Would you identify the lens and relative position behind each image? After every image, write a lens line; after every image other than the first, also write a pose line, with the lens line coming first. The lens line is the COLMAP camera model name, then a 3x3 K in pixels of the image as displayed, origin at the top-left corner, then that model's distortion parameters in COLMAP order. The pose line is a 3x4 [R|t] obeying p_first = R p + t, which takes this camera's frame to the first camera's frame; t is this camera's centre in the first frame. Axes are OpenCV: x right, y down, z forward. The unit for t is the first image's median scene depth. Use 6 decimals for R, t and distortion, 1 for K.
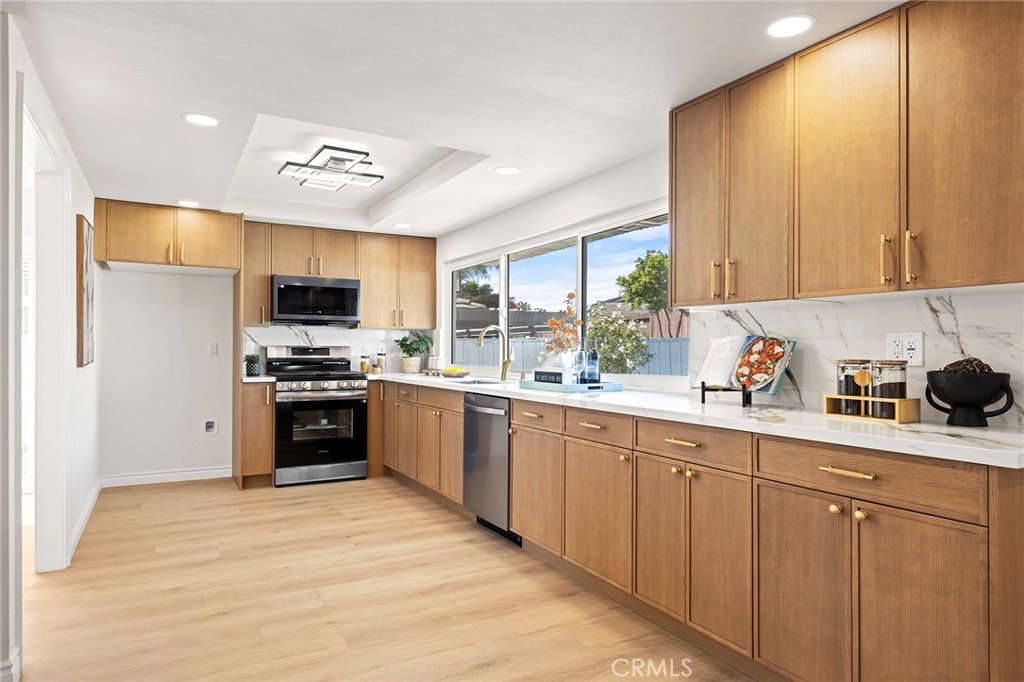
lens RADIAL K [[602.9, 0, 512.1], [0, 602.9, 345.0], [0, 0, 1]] dist [0.013443, -0.001478]
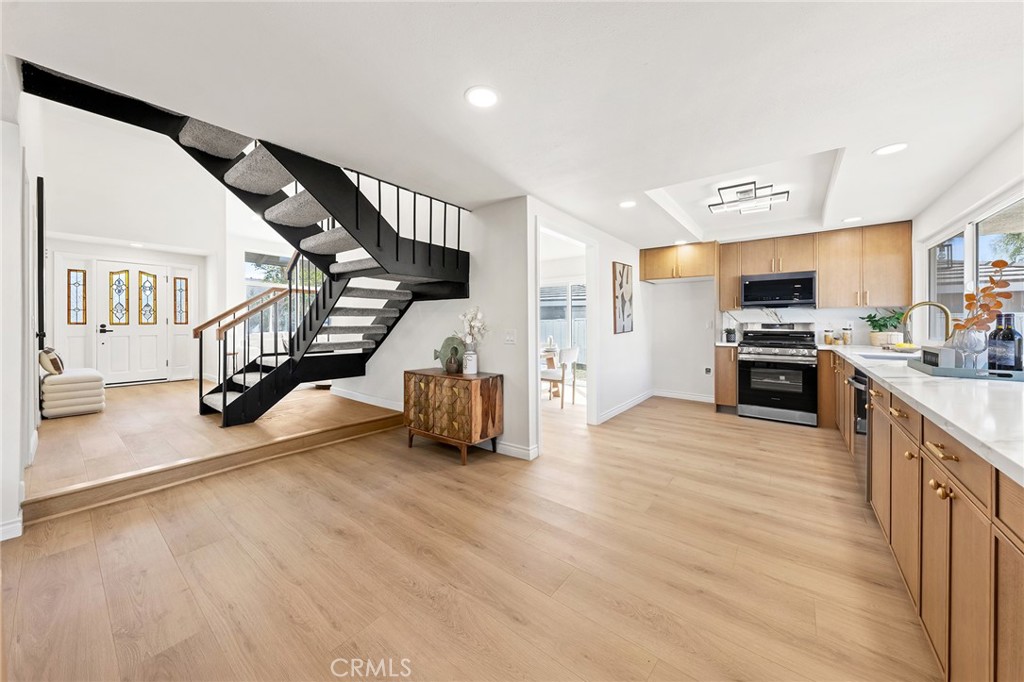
lens RADIAL K [[359.6, 0, 520.0], [0, 359.6, 324.1], [0, 0, 1]] dist [0.004404, -0.000948]
pose [[0.397301, -0.000174, -0.917688, 0.264867], [0.009194, 0.999951, 0.003790, -0.004831], [0.917642, -0.009943, 0.397283, 0.170186]]
